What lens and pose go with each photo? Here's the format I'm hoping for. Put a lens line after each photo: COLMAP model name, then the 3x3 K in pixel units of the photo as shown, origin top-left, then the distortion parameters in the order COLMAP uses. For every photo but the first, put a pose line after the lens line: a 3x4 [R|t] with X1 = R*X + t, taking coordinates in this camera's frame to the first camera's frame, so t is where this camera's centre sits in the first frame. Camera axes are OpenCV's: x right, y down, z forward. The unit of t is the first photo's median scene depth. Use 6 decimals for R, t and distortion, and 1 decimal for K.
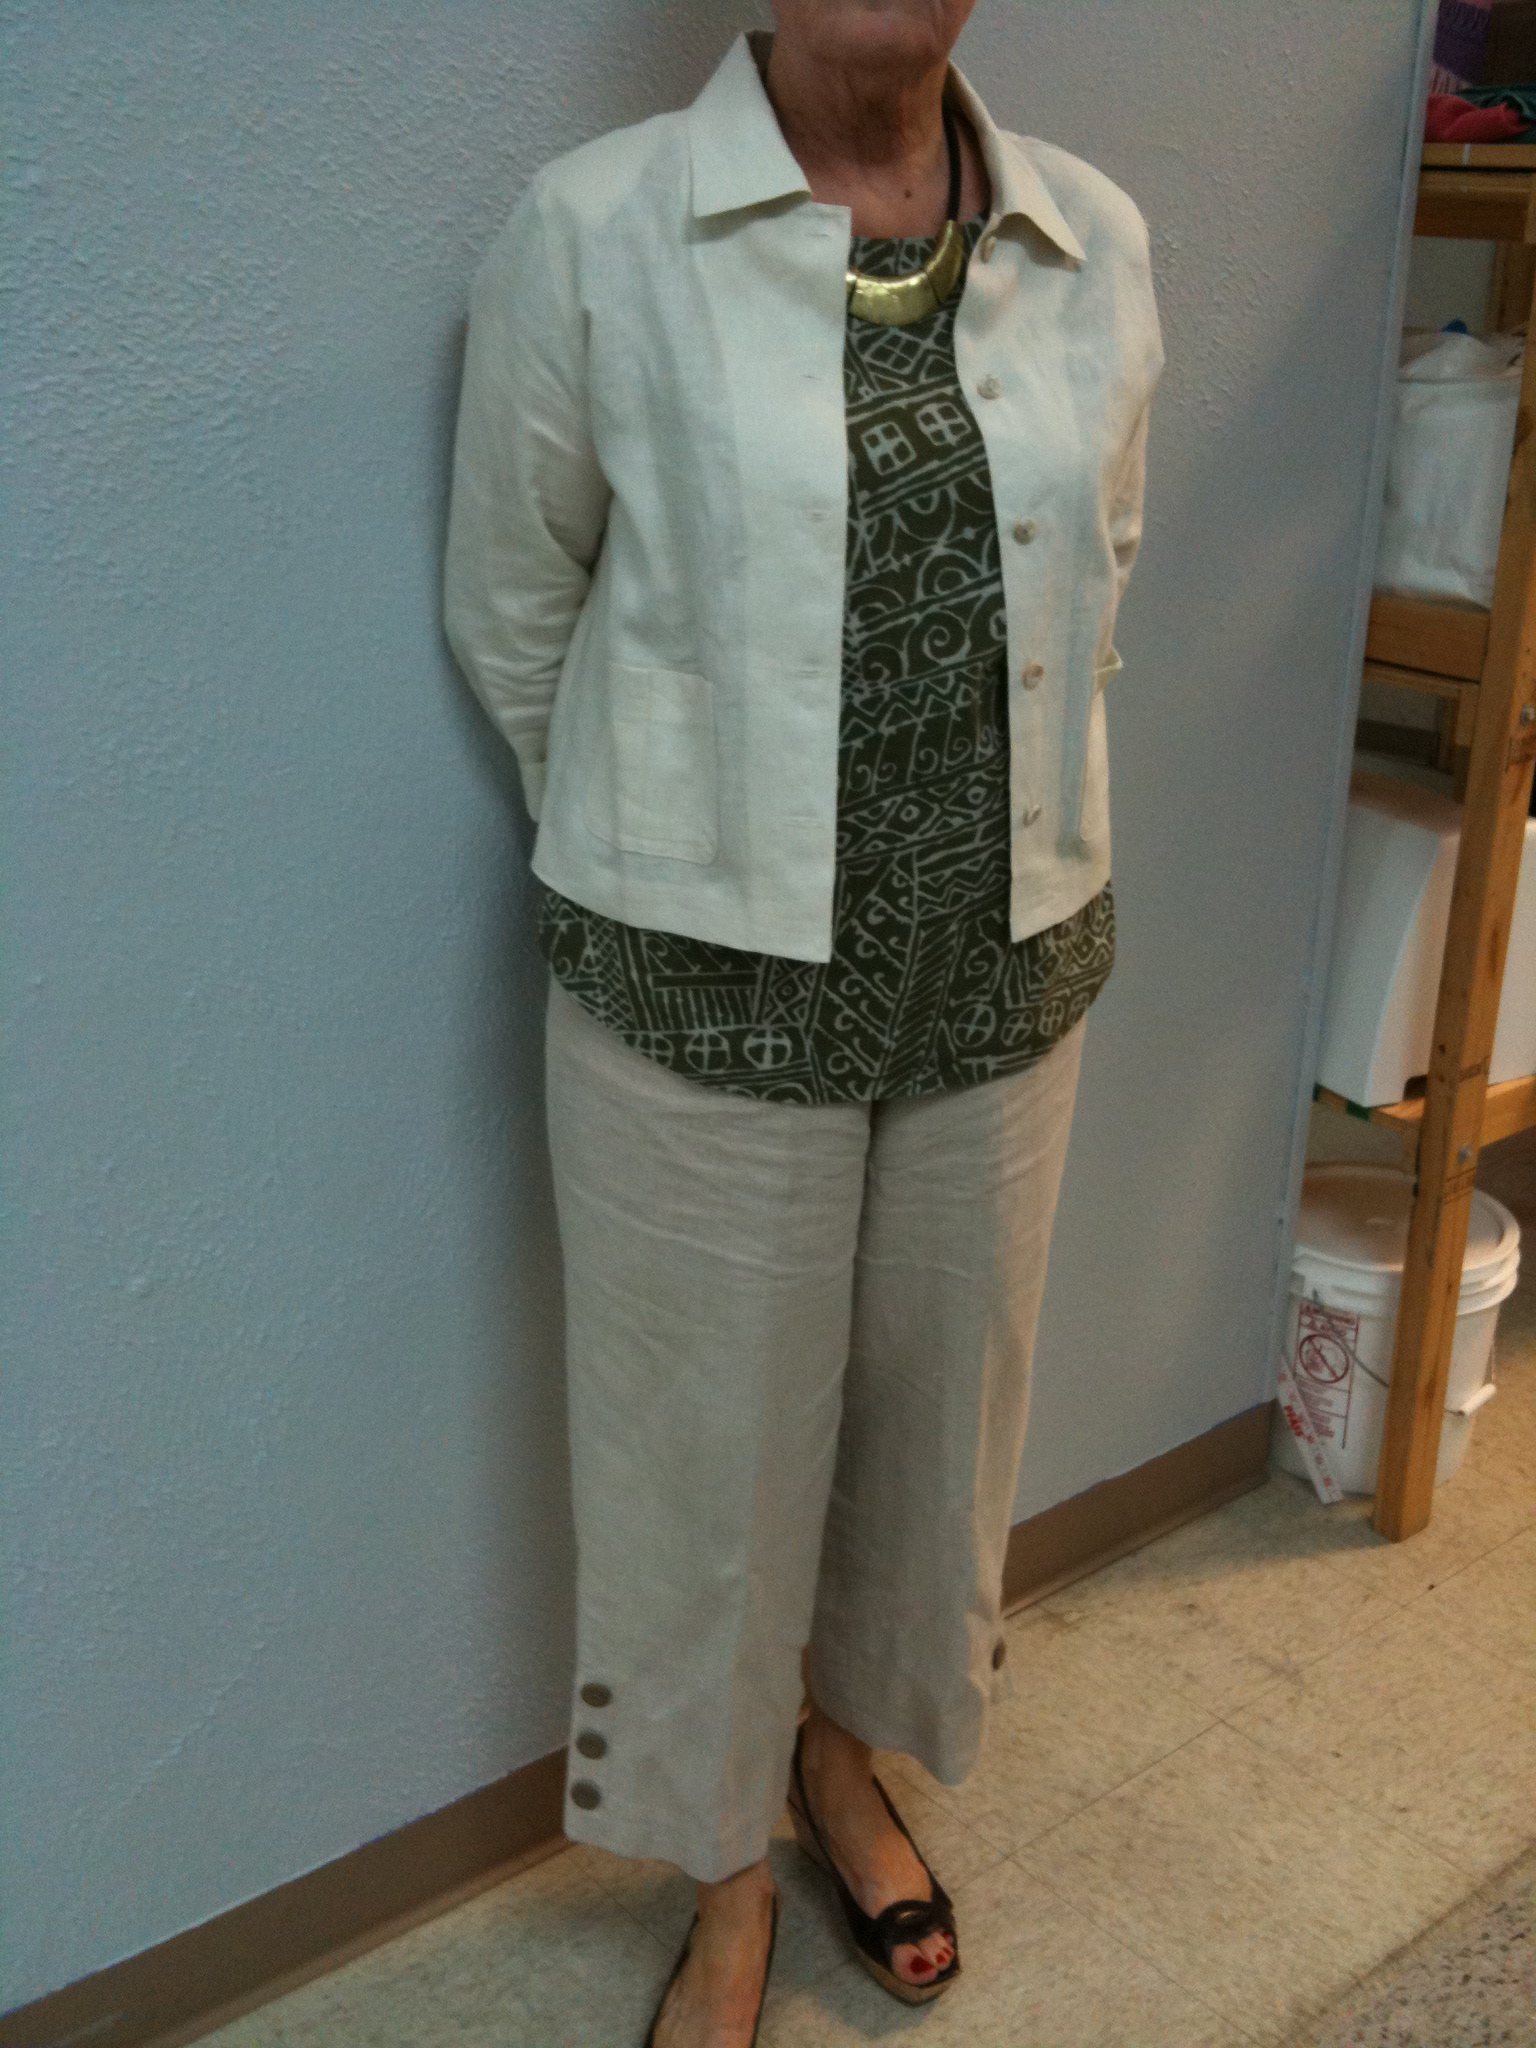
lens RADIAL K [[2227.9, 0, 766.2], [0, 2227.9, 1016.2], [0, 0, 1]] dist [-0.013060, 0.000000]
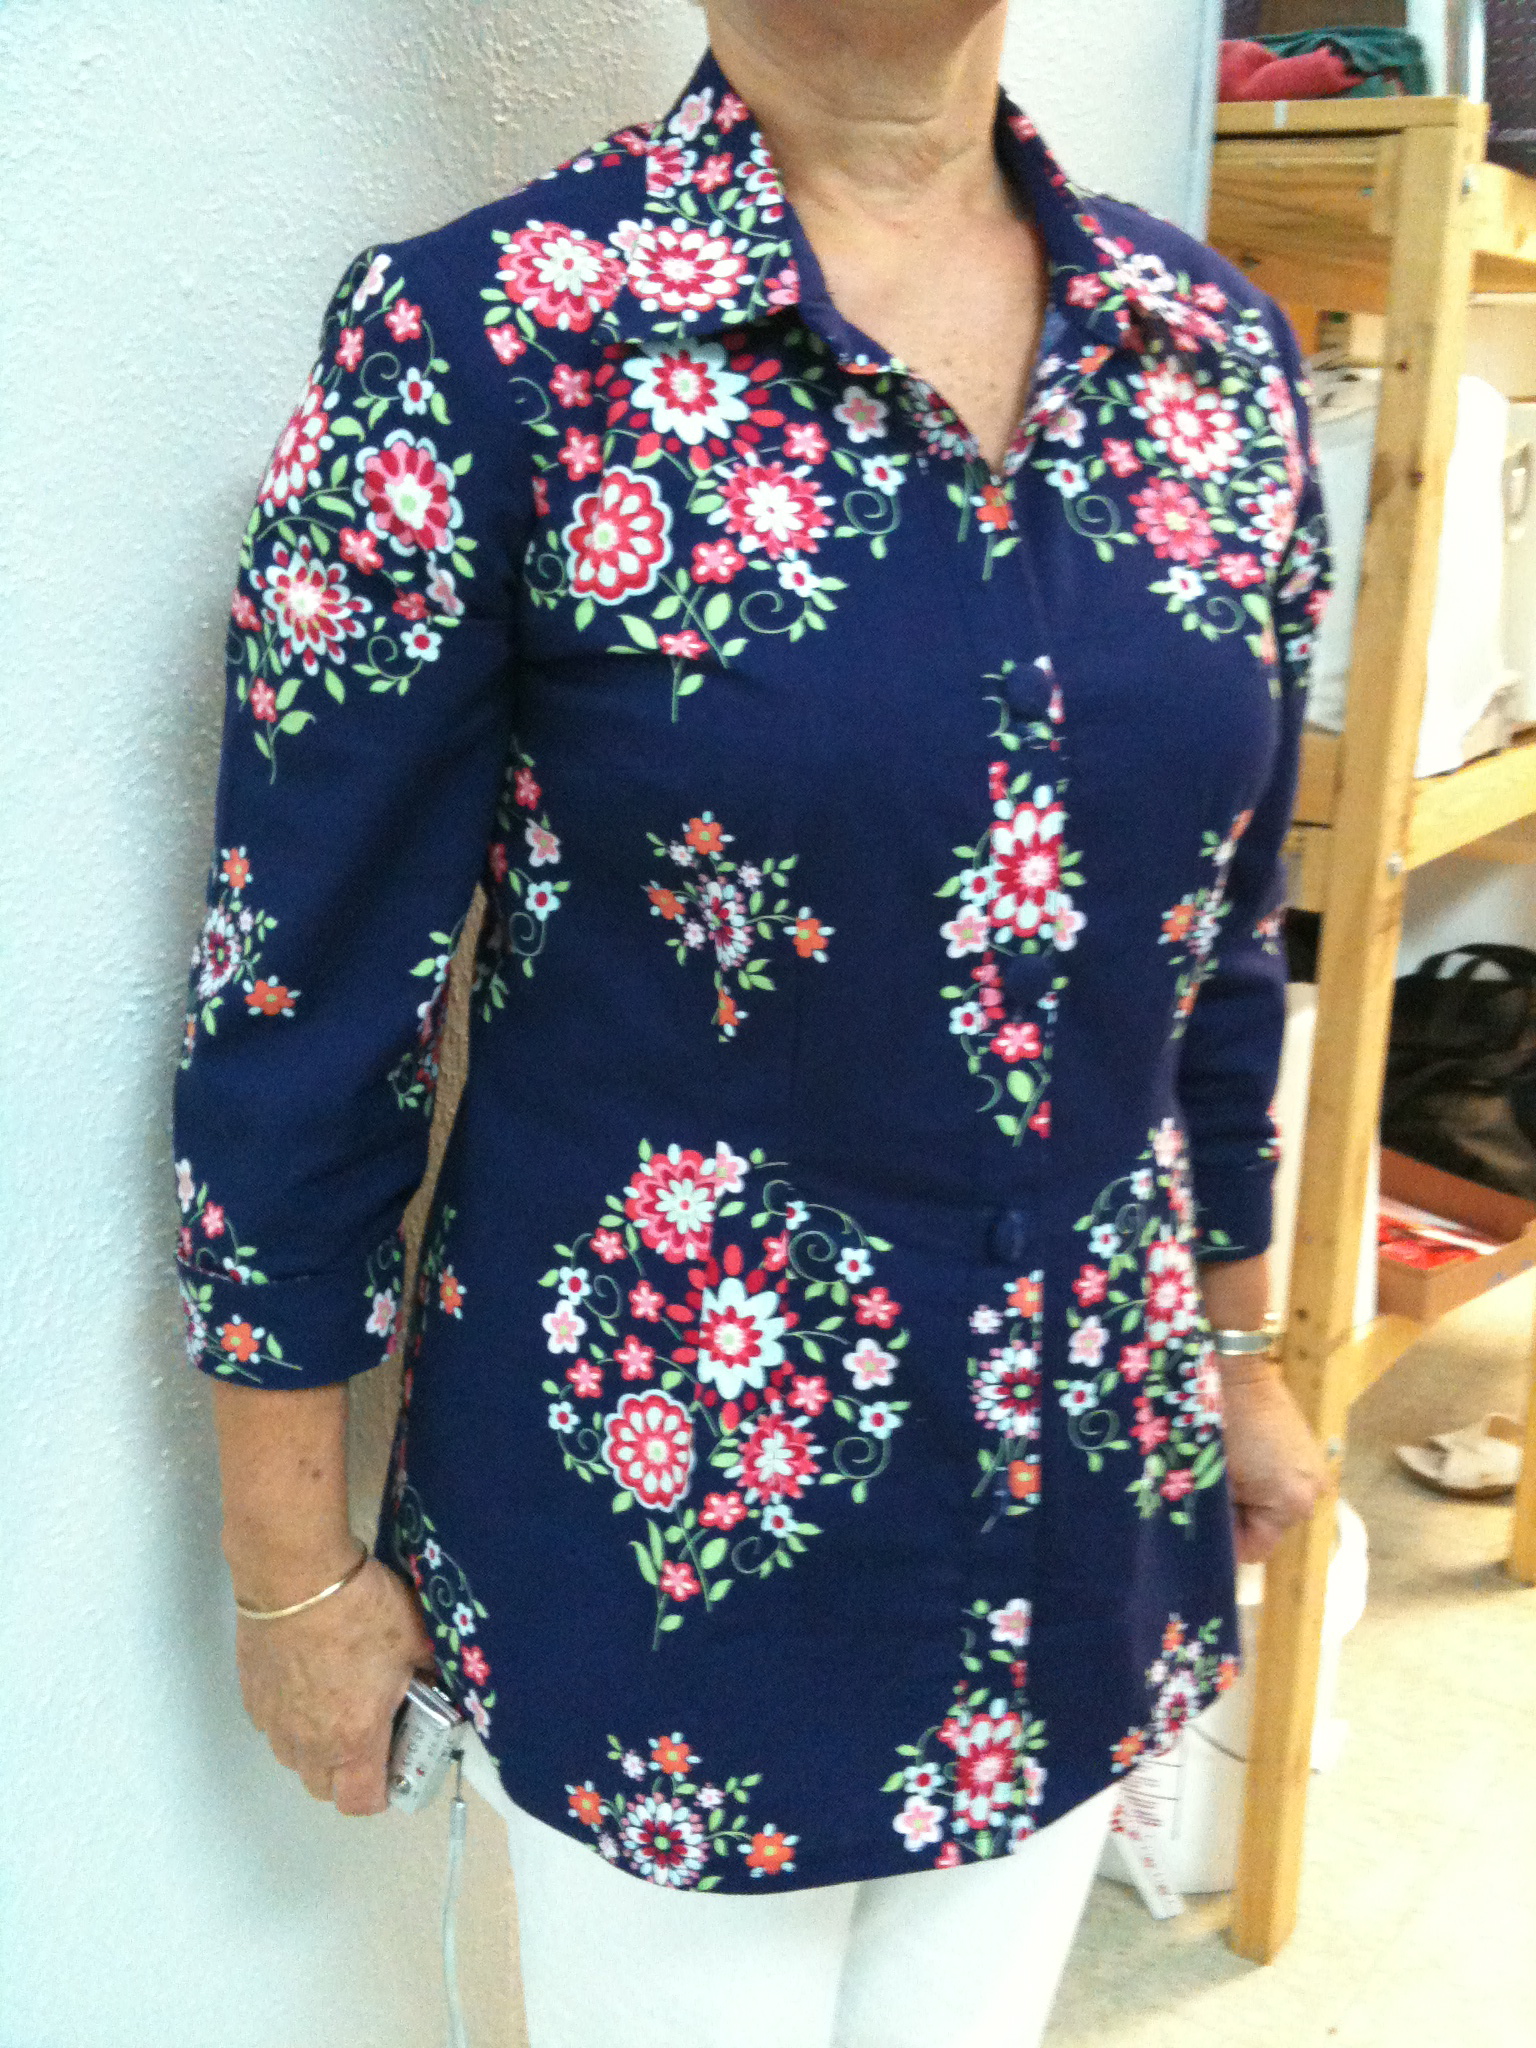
lens RADIAL K [[2227.9, 0, 770.4], [0, 2227.9, 1039.6], [0, 0, 1]] dist [-0.013060, 0.000000]
pose [[0.963393, -0.071880, 0.258275, -0.066067], [0.088069, 0.994774, -0.051654, -0.067032], [-0.253213, 0.072509, 0.964689, 0.394033]]
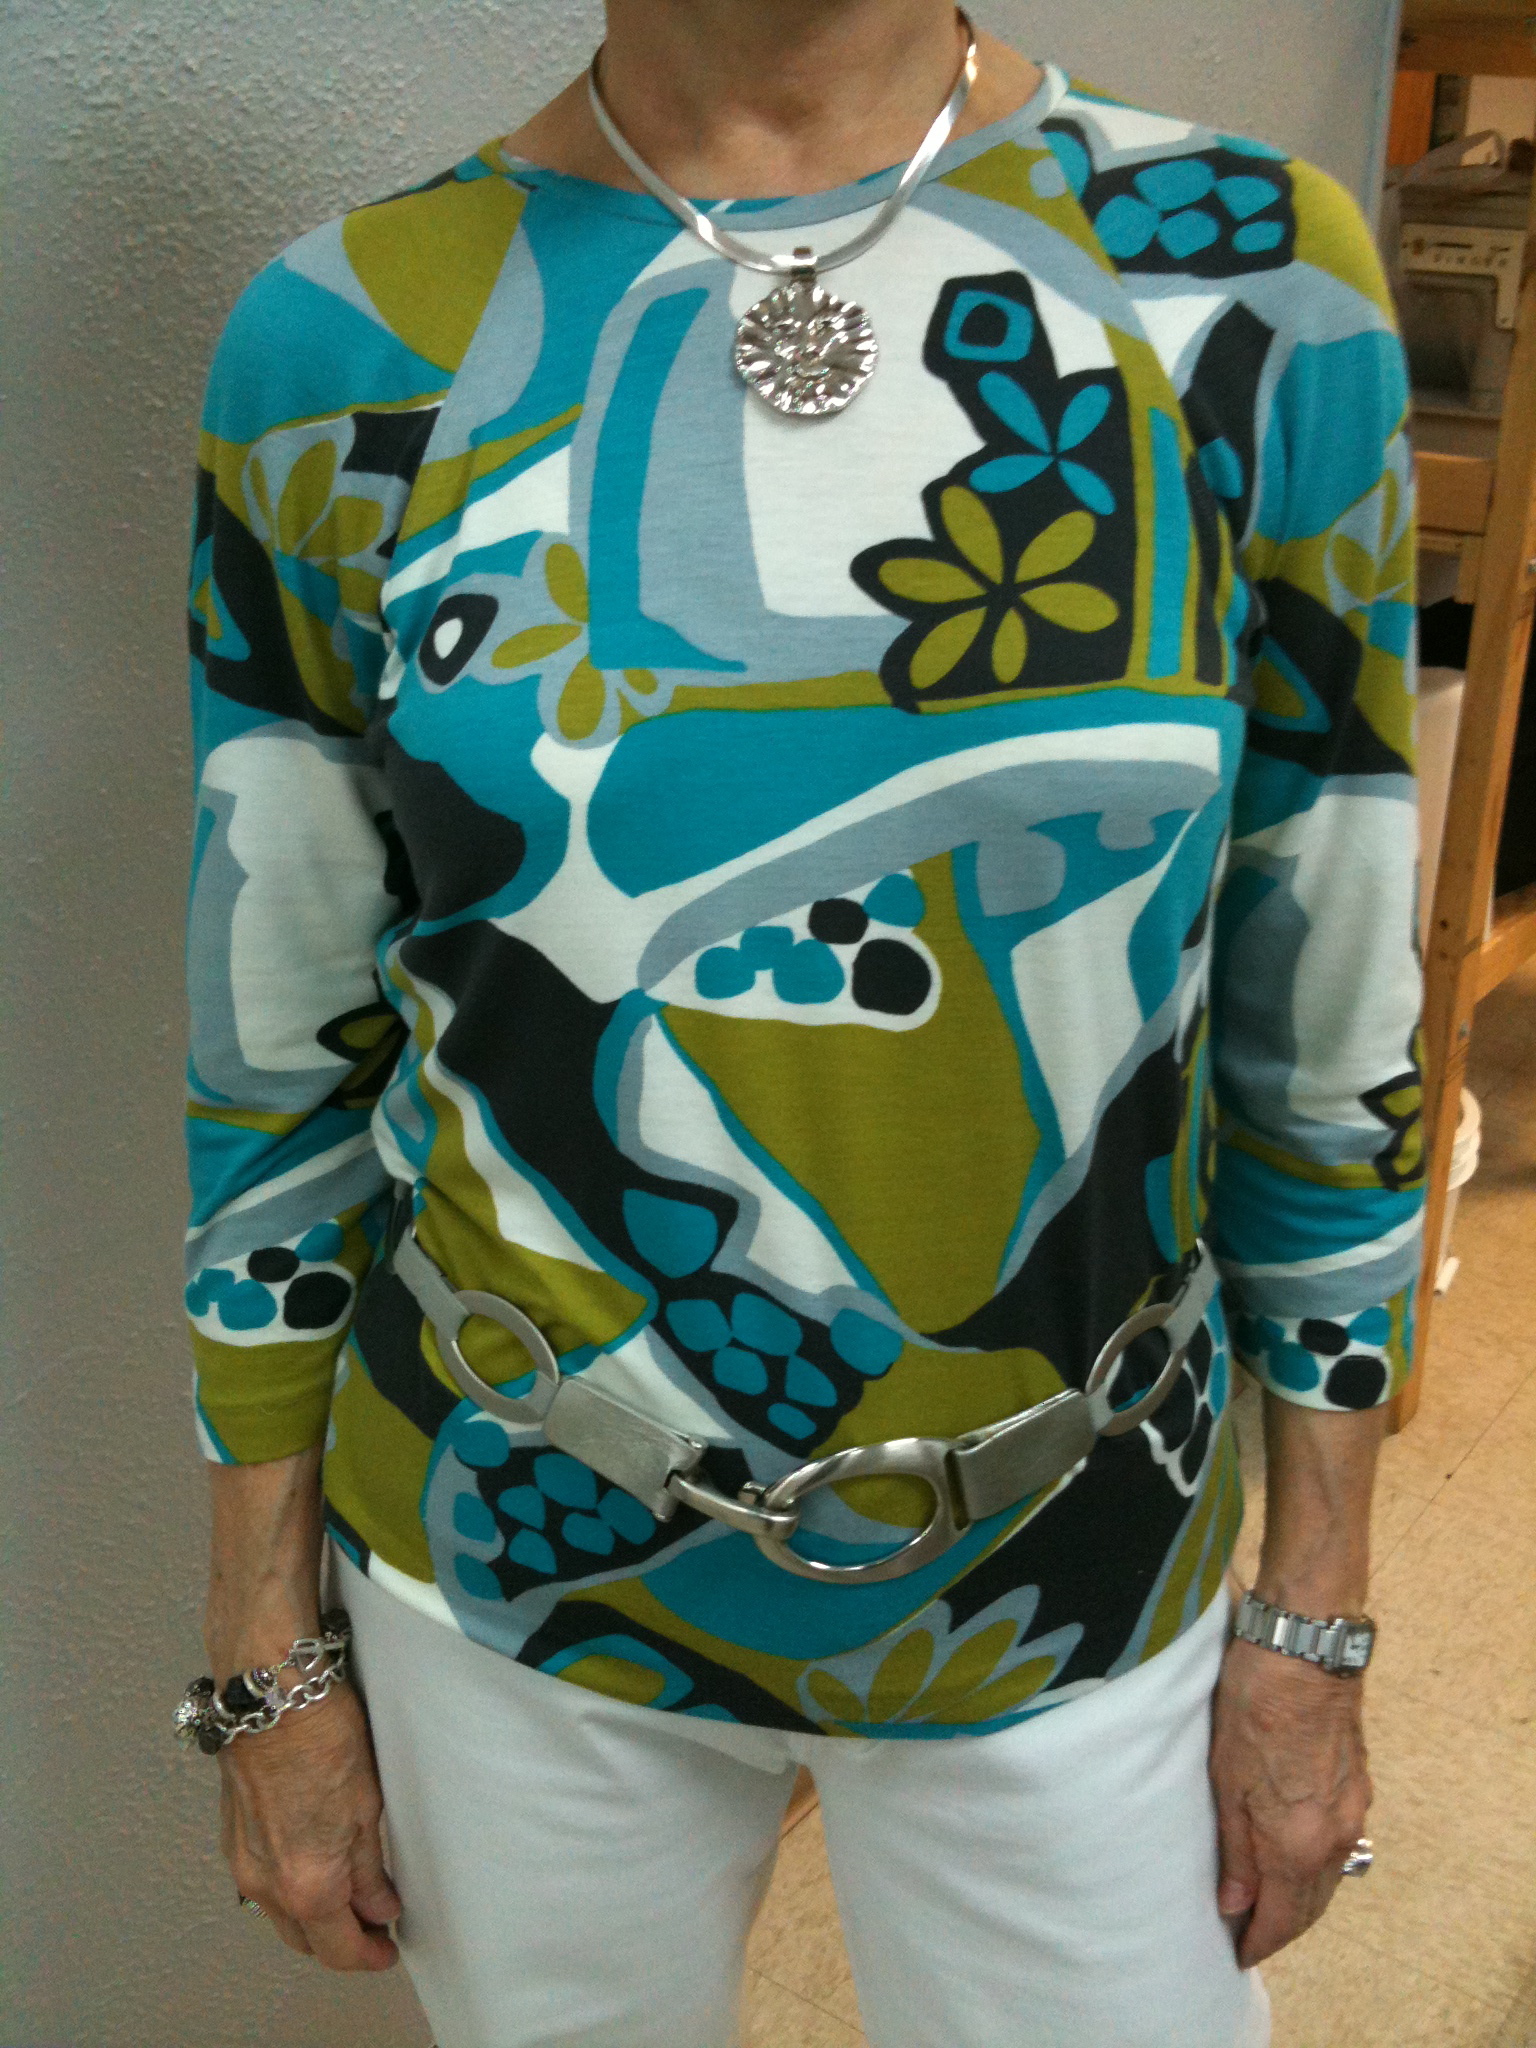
lens RADIAL K [[2227.9, 0, 768.9], [0, 2227.9, 1025.0], [0, 0, 1]] dist [-0.013060, 0.000000]
pose [[0.972756, -0.101417, 0.208470, -0.222622], [0.089223, 0.993748, 0.067112, -0.039775], [-0.213973, -0.046684, 0.975723, 0.161362]]
